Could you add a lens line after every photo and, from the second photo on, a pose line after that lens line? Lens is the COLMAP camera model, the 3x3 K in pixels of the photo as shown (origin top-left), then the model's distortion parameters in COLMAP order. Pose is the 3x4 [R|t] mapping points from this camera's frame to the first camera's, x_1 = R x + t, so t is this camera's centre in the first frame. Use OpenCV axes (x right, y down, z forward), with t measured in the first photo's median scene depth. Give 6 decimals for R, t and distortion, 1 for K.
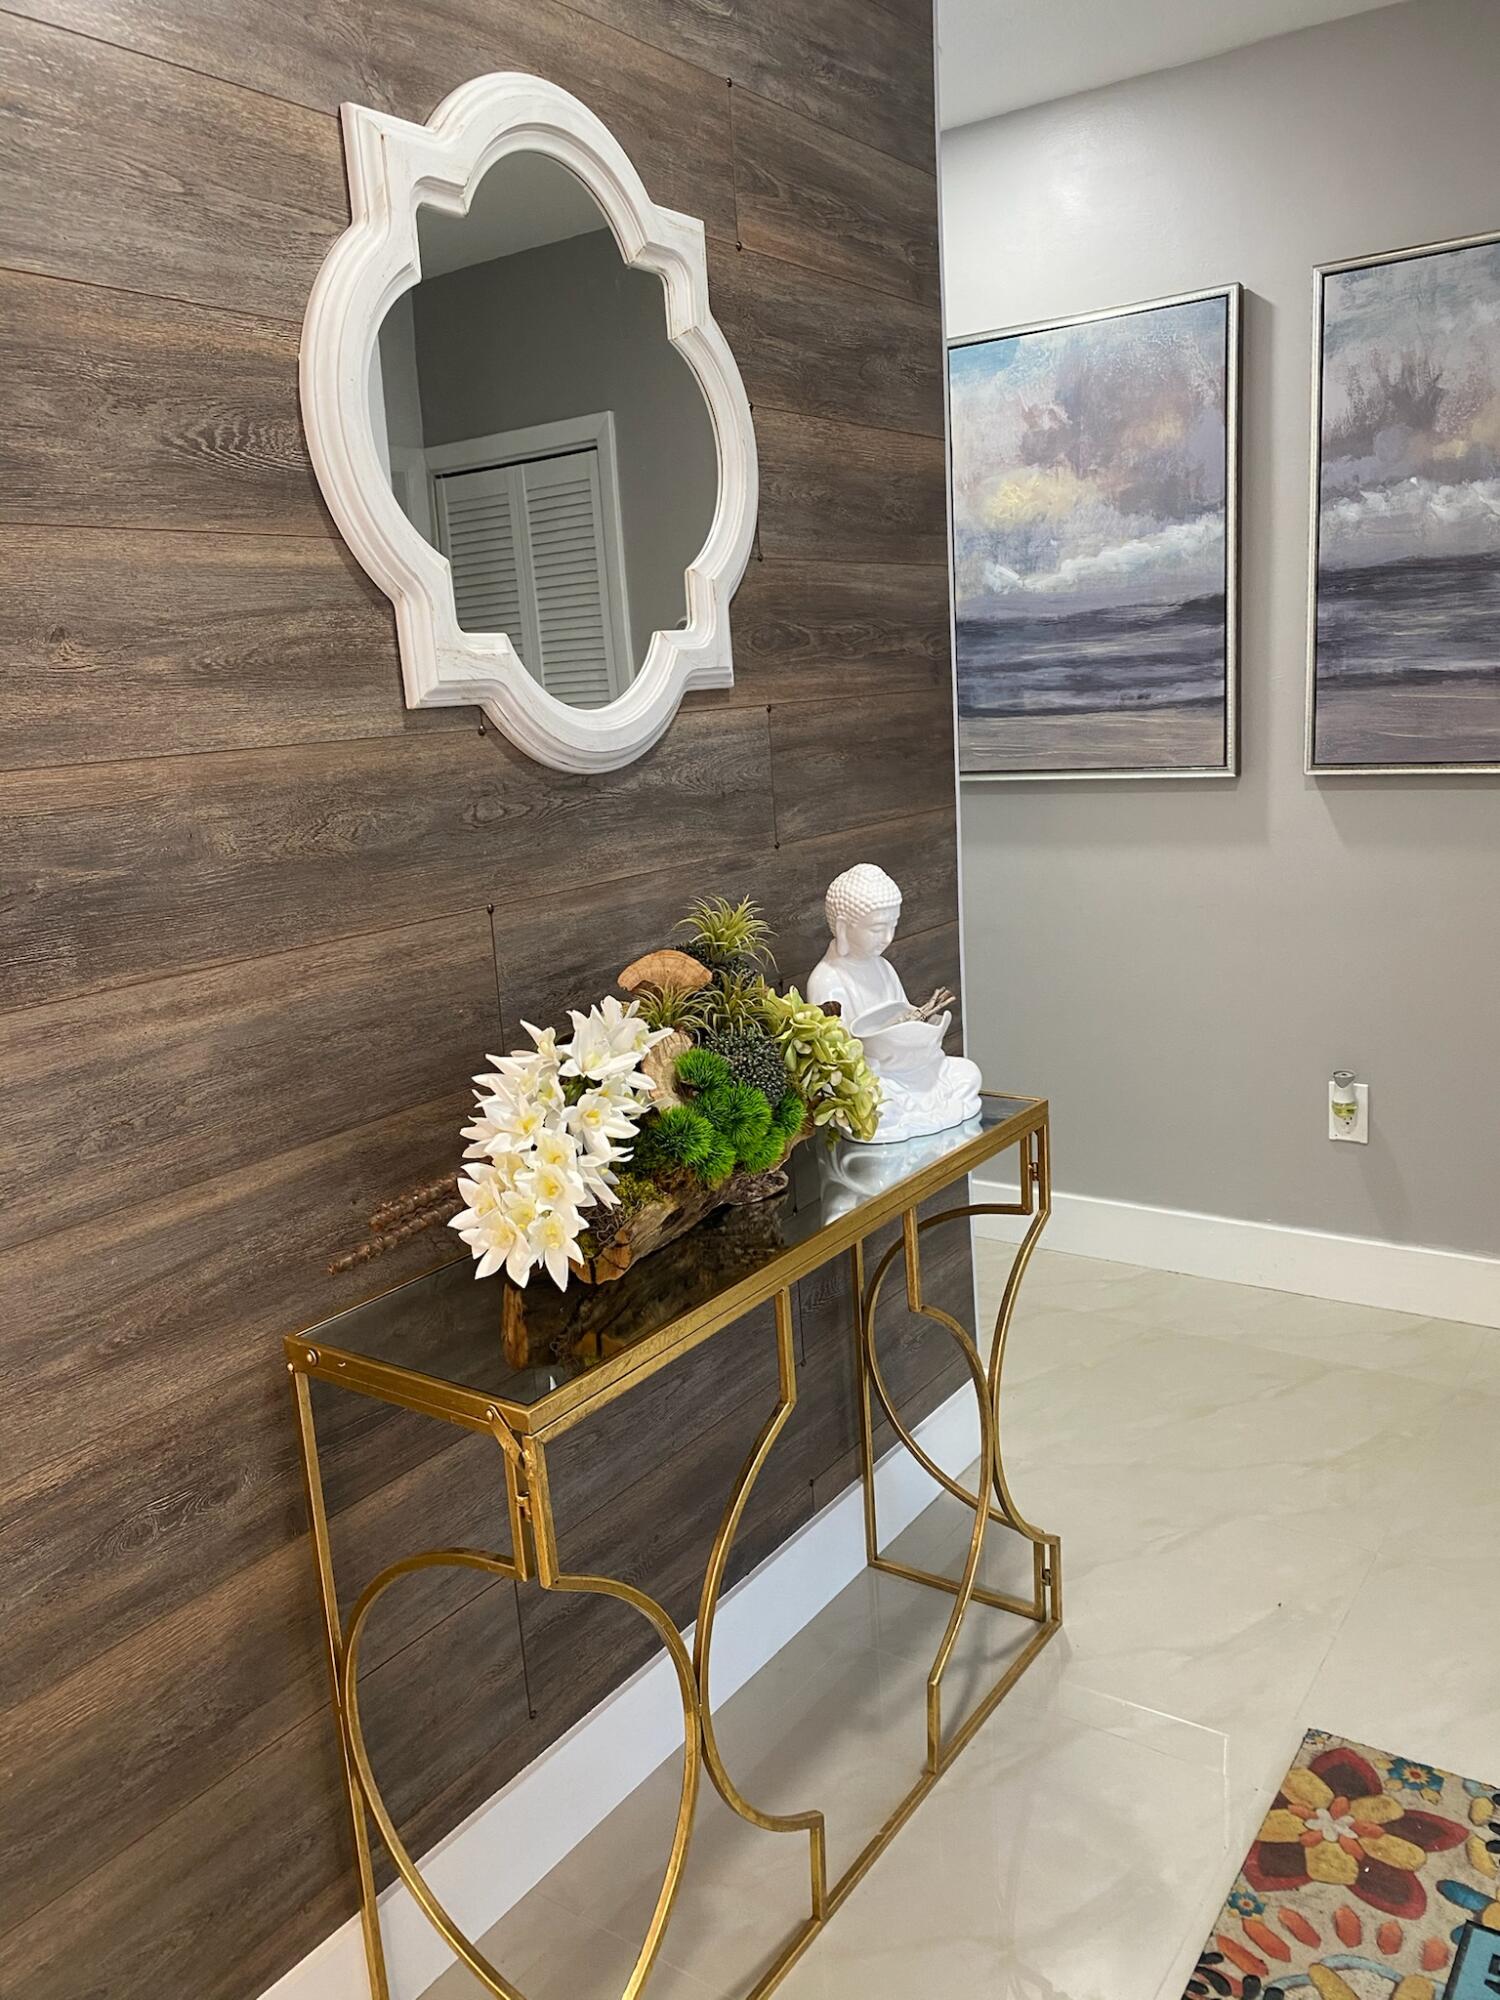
lens RADIAL K [[1521.3, 0, 733.0], [0, 1521.3, 1003.8], [0, 0, 1]] dist [0.031663, -0.039592]
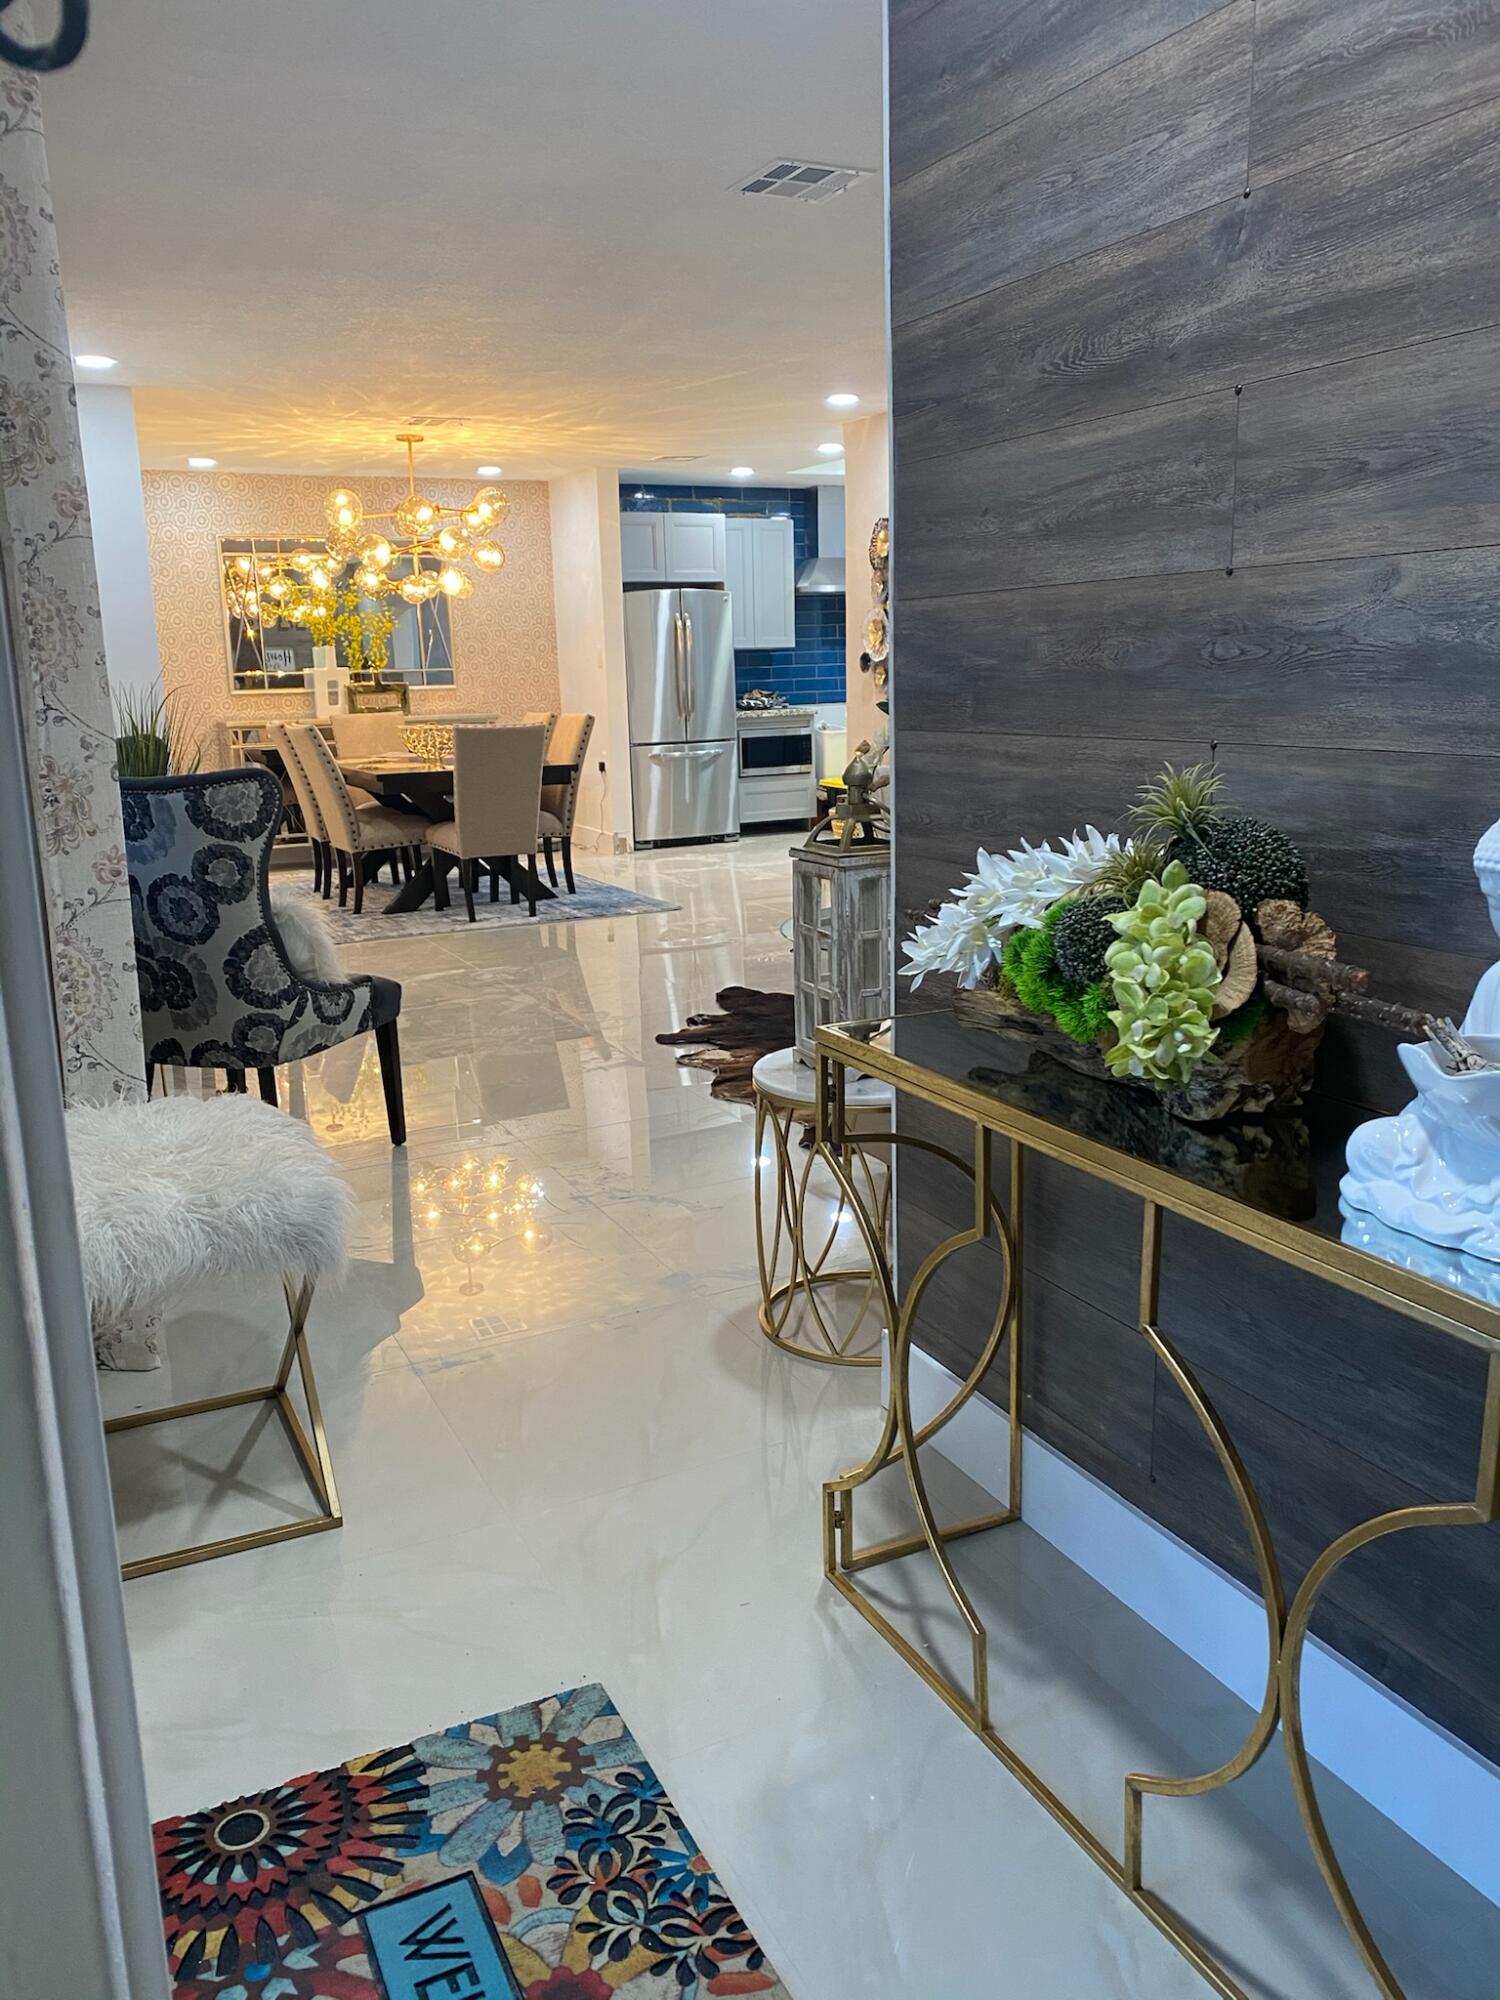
lens RADIAL K [[1521.3, 0, 729.4], [0, 1521.3, 999.1], [0, 0, 1]] dist [0.031663, -0.039592]
pose [[-0.480788, 0.269381, -0.834432, 1.032348], [-0.116585, 0.923550, 0.365325, -0.274656], [0.869052, 0.272926, -0.412626, 1.333910]]
